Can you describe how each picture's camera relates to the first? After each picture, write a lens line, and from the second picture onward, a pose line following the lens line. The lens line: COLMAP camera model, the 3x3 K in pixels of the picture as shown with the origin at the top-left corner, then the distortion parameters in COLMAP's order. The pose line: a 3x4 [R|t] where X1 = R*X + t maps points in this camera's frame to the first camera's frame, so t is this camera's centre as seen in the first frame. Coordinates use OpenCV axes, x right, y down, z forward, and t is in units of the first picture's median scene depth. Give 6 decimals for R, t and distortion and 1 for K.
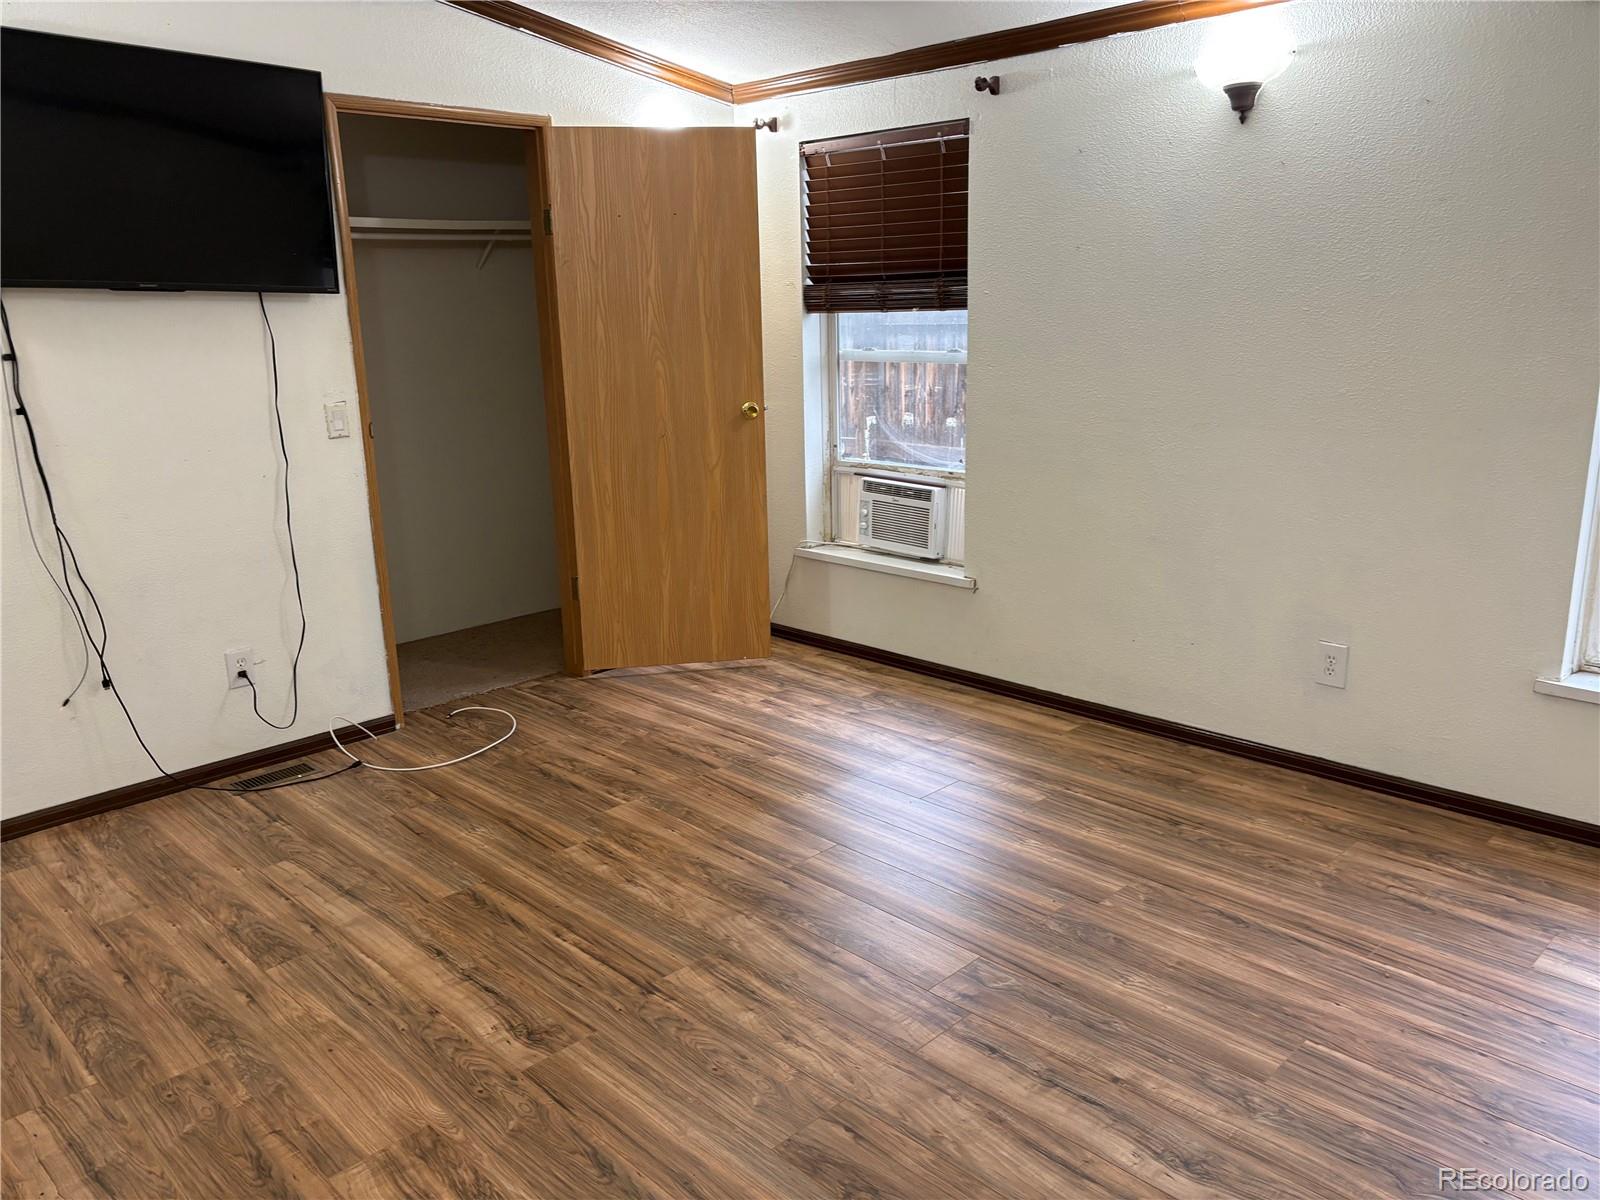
lens RADIAL K [[1204.3, 0, 788.3], [0, 1204.3, 603.0], [0, 0, 1]] dist [0.052494, -0.052521]
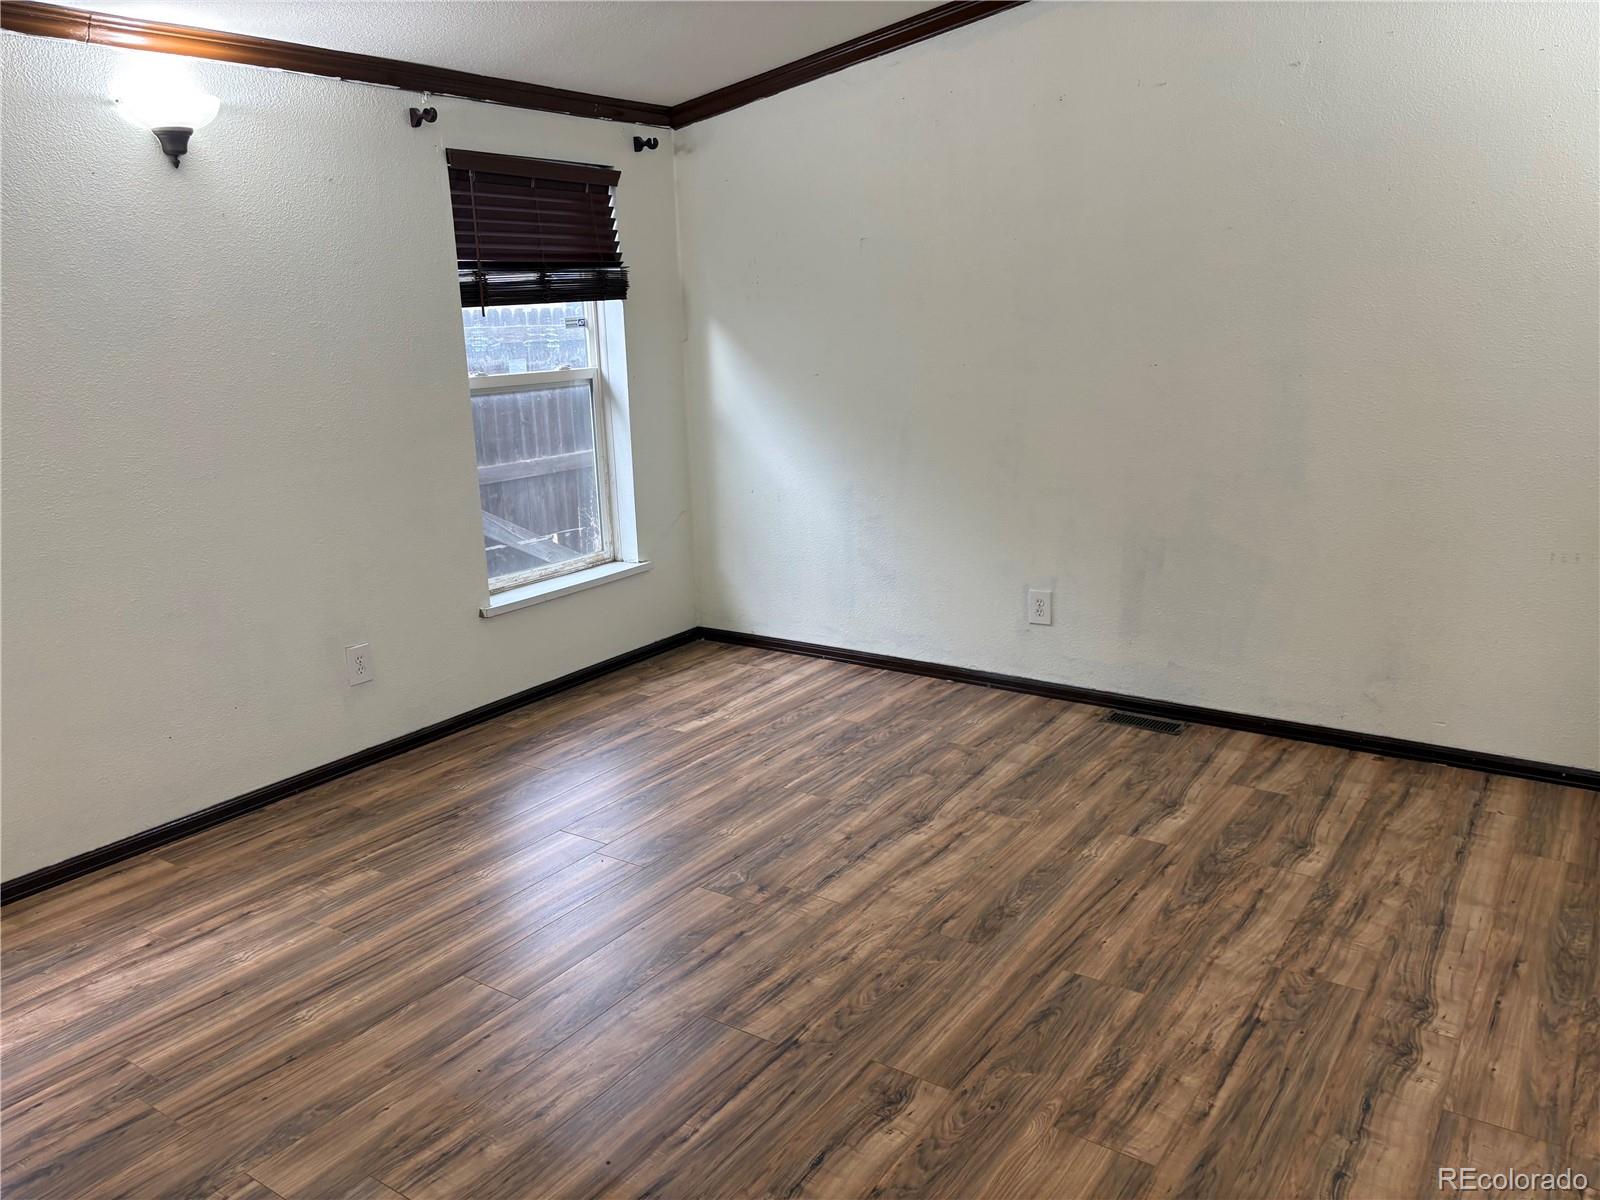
lens RADIAL K [[1204.3, 0, 791.4], [0, 1204.3, 603.5], [0, 0, 1]] dist [0.052494, -0.052521]
pose [[-0.174858, -0.212666, 0.961352, -1.019532], [0.283405, 0.924201, 0.255996, -0.258569], [-0.942924, 0.317215, -0.101333, 1.055260]]
